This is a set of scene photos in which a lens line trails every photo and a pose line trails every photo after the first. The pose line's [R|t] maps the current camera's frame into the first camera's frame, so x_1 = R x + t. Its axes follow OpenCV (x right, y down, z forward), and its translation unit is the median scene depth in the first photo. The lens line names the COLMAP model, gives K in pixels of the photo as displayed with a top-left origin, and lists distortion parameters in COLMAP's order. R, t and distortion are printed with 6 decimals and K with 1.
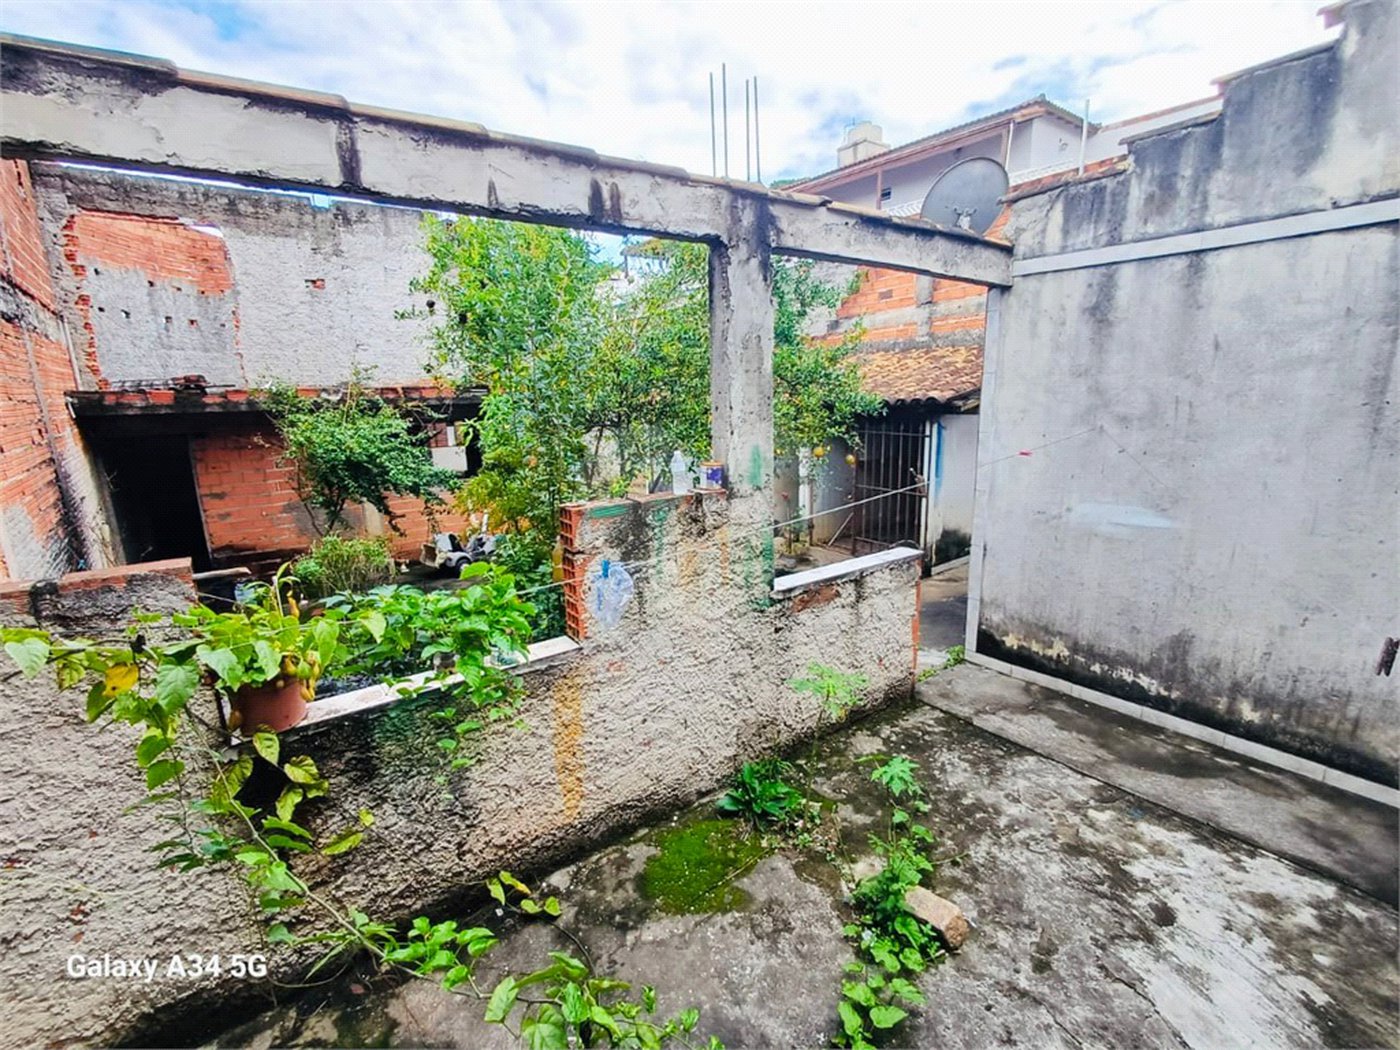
lens RADIAL K [[636.7, 0, 700.0], [0, 636.7, 525.0], [0, 0, 1]] dist [0.012298, -0.006017]
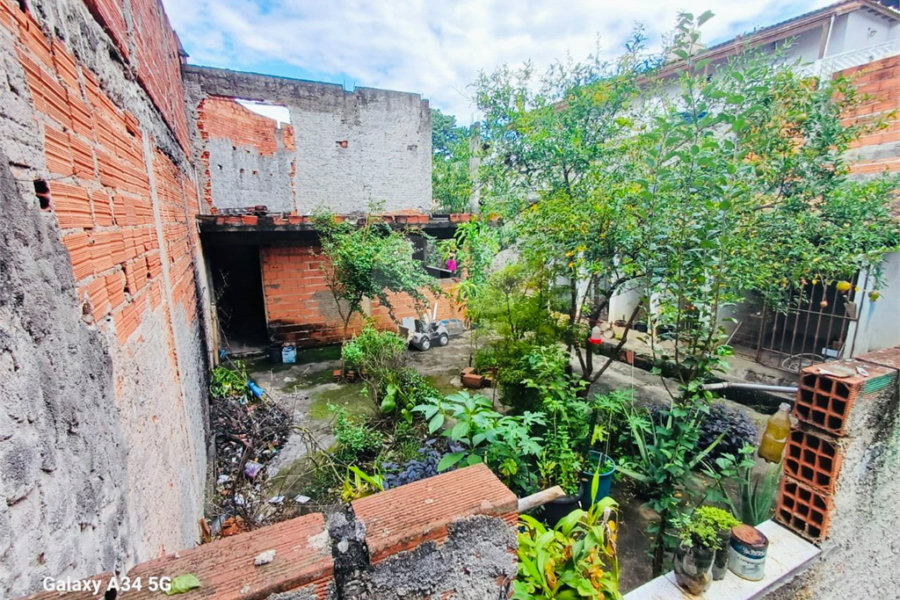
lens RADIAL K [[409.4, 0, 450.0], [0, 409.4, 300.0], [0, 0, 1]] dist [0.008080, 0.000010]
pose [[0.983117, 0.052762, -0.175207, -0.204251], [-0.055149, 0.998440, -0.008776, -0.031779], [0.174471, 0.018290, 0.984492, 0.148801]]
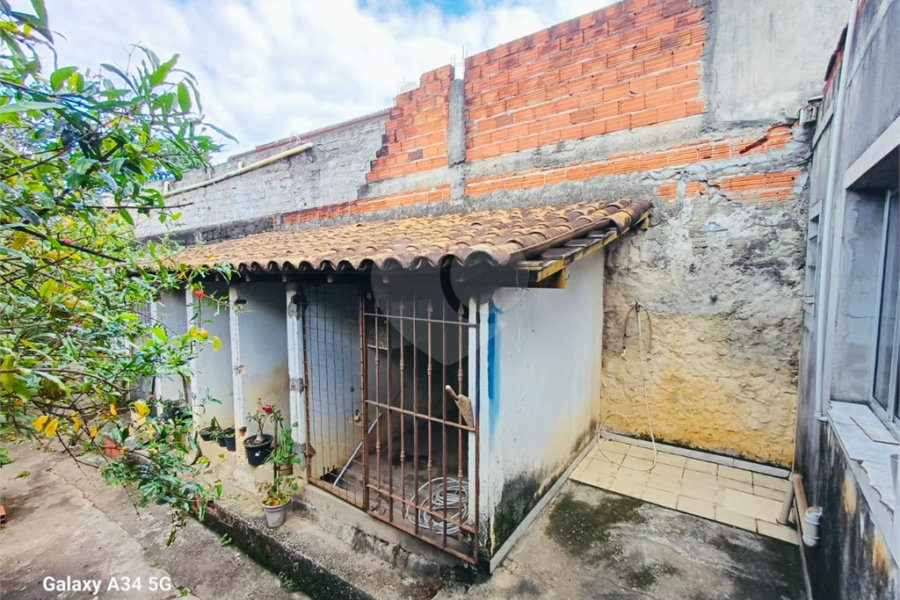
lens RADIAL K [[409.4, 0, 450.0], [0, 409.4, 300.0], [0, 0, 1]] dist [0.008080, 0.000010]
pose [[0.953042, 0.000486, 0.302837, 0.207635], [0.041766, 0.990232, -0.133029, -0.103622], [-0.299943, 0.139431, 0.943712, 0.601321]]
